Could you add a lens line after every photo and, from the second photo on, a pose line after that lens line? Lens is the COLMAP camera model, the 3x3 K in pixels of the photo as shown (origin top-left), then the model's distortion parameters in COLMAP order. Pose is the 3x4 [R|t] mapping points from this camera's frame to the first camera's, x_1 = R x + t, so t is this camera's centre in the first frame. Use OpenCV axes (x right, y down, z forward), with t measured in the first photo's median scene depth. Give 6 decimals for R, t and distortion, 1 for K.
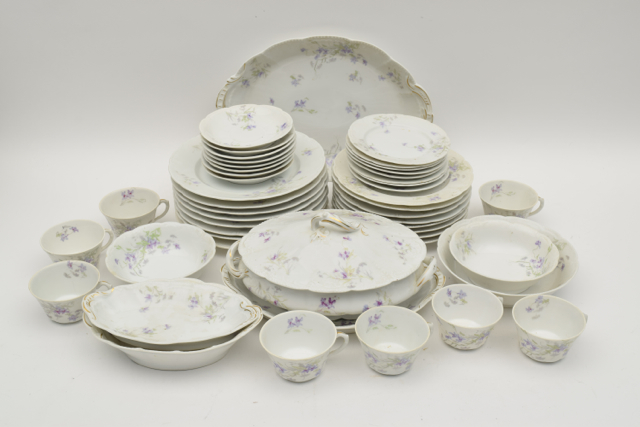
lens RADIAL K [[822.9, 0, 320.0], [0, 822.9, 213.5], [0, 0, 1]] dist [-0.037857, -0.016295]
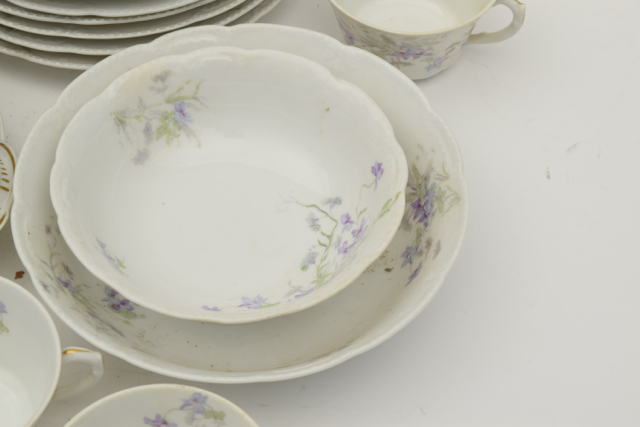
lens RADIAL K [[1430.8, 0, 320.0], [0, 1430.8, 213.5], [0, 0, 1]] dist [0.077092, -0.031792]
pose [[0.947072, 0.261612, -0.186050, 0.368773], [-0.181714, 0.914644, 0.361118, -0.146252], [0.264642, -0.308197, 0.913772, 0.528780]]
